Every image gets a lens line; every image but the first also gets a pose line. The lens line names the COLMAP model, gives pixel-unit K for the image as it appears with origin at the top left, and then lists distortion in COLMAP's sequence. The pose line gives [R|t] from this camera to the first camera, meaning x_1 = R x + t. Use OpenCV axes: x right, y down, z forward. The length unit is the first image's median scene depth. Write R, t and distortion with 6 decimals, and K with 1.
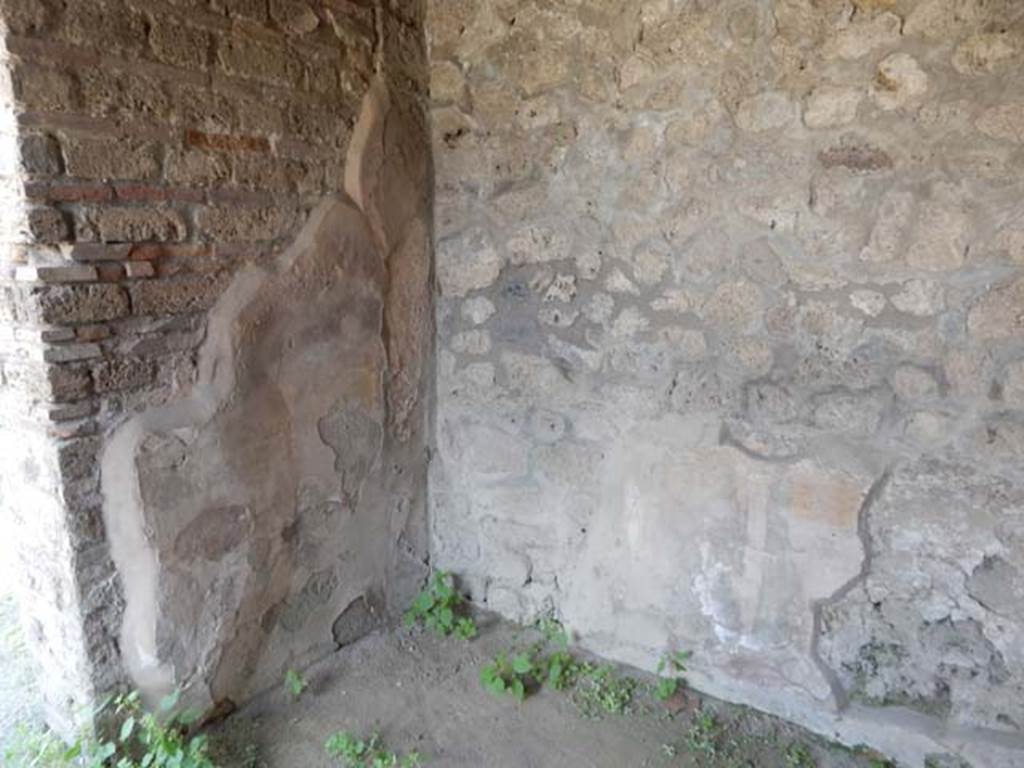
lens RADIAL K [[756.9, 0, 505.8], [0, 756.9, 385.4], [0, 0, 1]] dist [-0.006664, 0.006729]
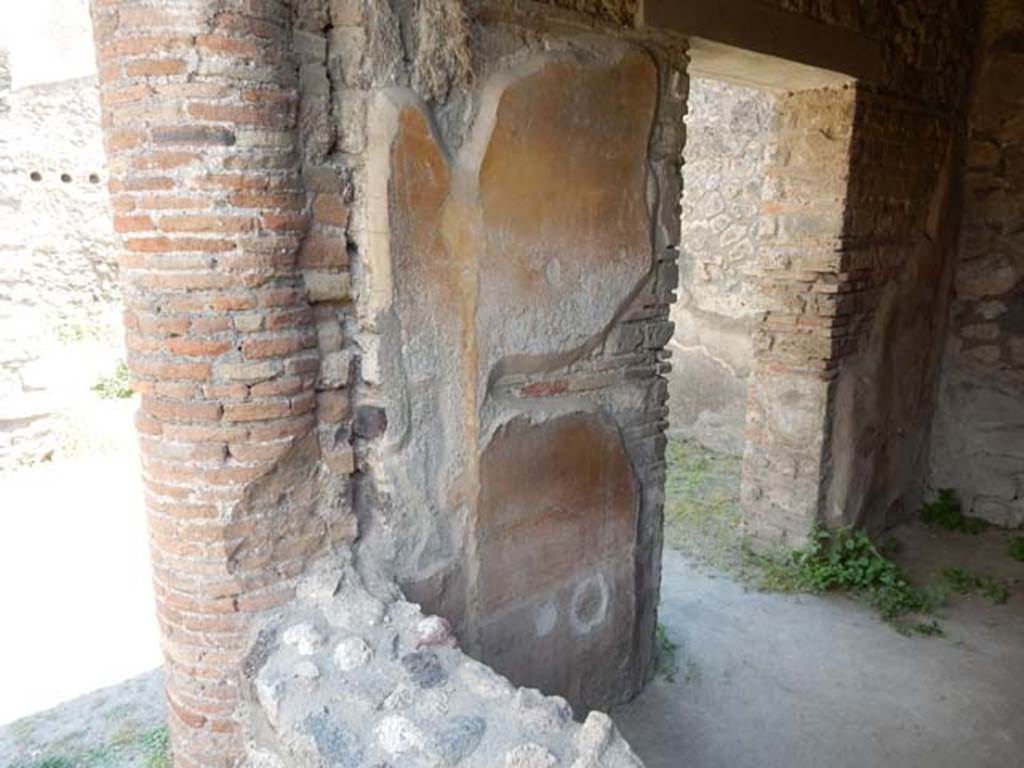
lens RADIAL K [[756.9, 0, 505.8], [0, 756.9, 385.4], [0, 0, 1]] dist [-0.006664, 0.006729]
pose [[0.981554, 0.035974, -0.187768, -0.677097], [-0.033143, 0.999285, 0.018198, 0.051493], [0.188289, -0.011639, 0.982045, -0.613463]]
